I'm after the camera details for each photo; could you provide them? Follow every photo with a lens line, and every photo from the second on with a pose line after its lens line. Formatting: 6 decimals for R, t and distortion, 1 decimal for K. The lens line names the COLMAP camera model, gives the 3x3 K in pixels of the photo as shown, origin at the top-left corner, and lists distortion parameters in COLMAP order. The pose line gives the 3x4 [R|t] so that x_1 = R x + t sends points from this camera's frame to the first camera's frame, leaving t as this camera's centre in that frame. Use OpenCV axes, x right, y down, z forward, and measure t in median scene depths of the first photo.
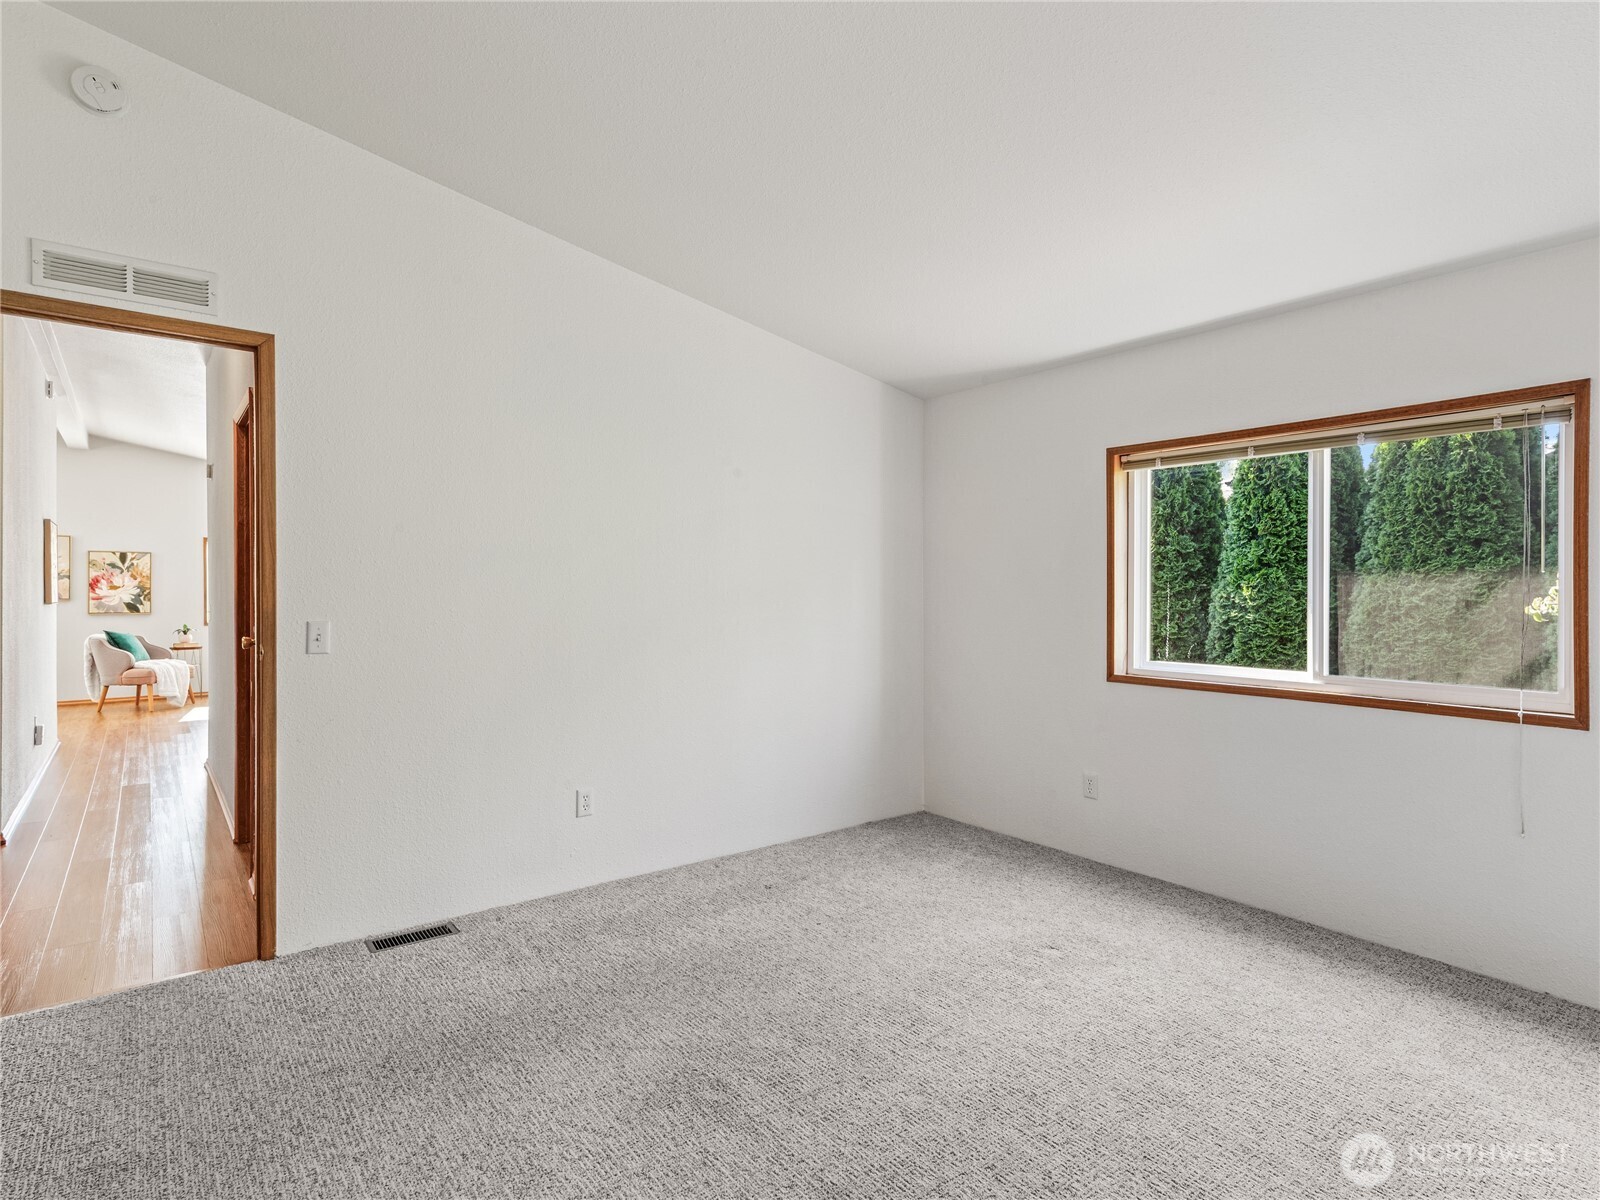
lens RADIAL K [[871.5, 0, 824.0], [0, 871.5, 593.0], [0, 0, 1]] dist [0.019562, -0.000380]
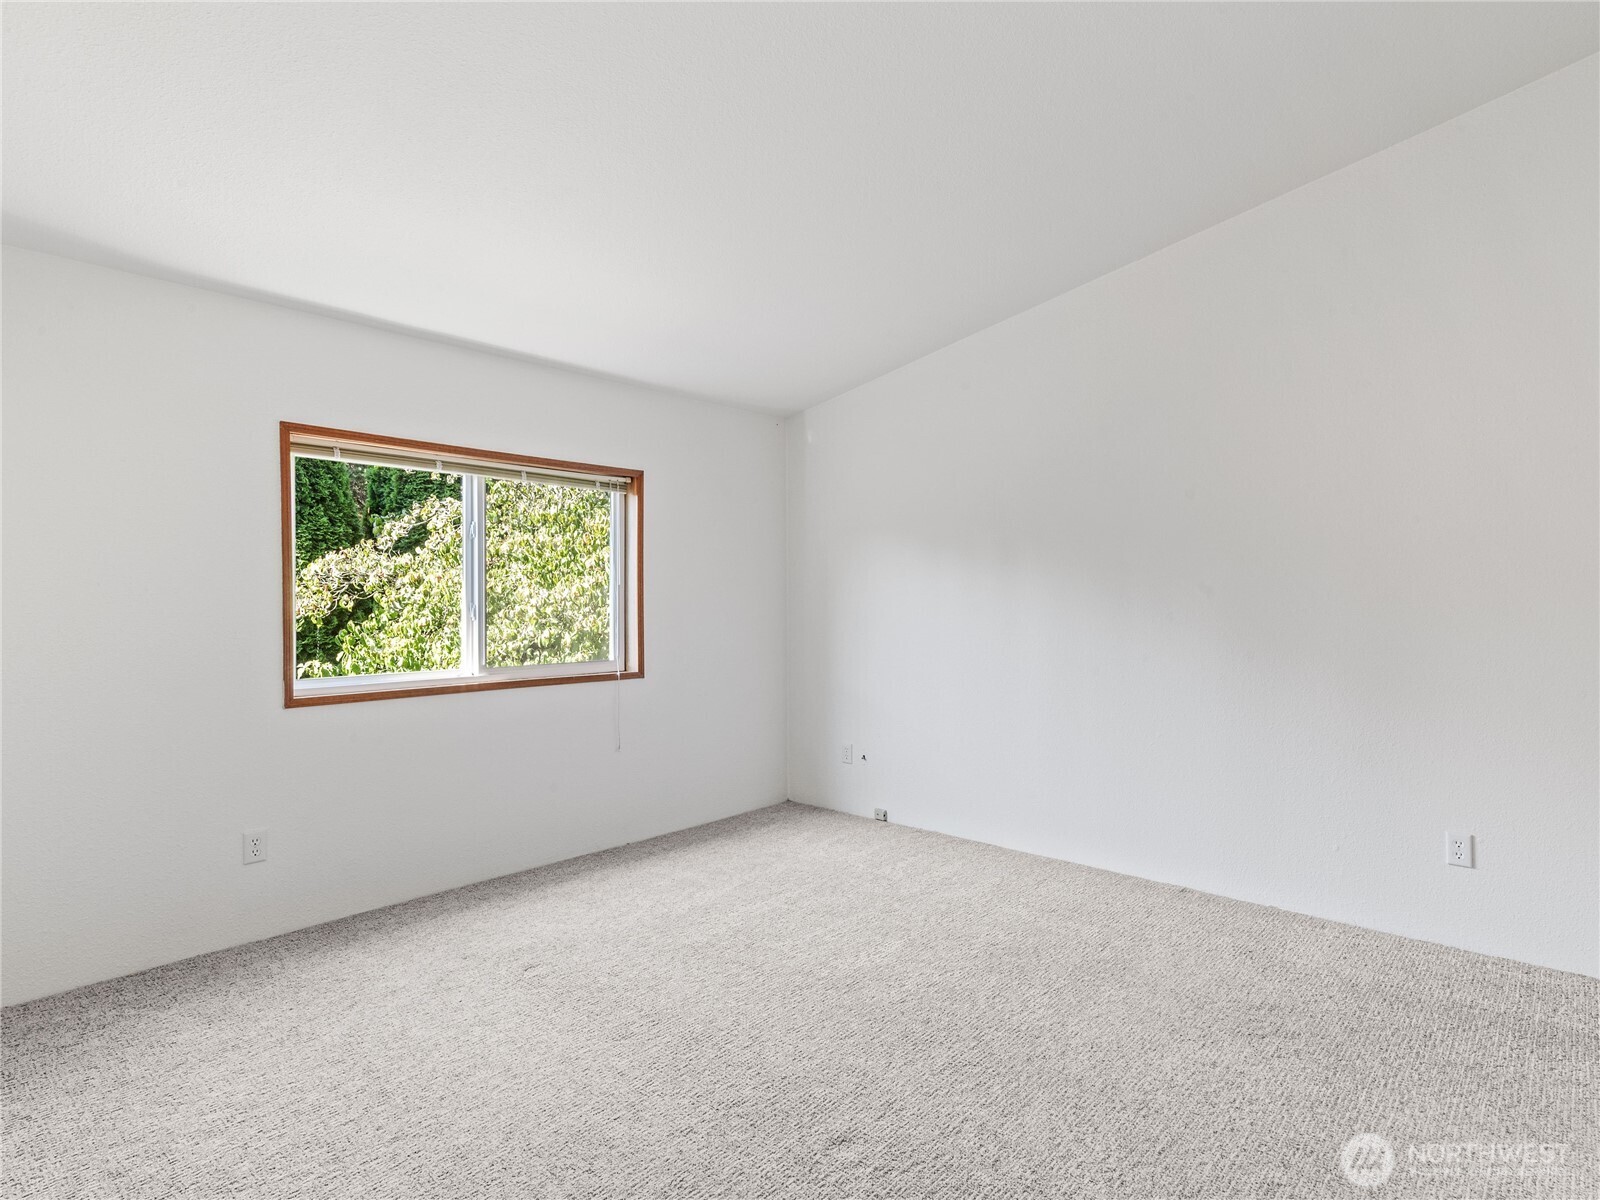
lens RADIAL K [[871.5, 0, 824.0], [0, 871.5, 593.0], [0, 0, 1]] dist [0.019562, -0.000380]
pose [[-0.204051, 0.000537, 0.978960, -0.626617], [-0.000131, 1.000000, -0.000576, -0.005456], [-0.978960, -0.000246, -0.204051, 0.735229]]
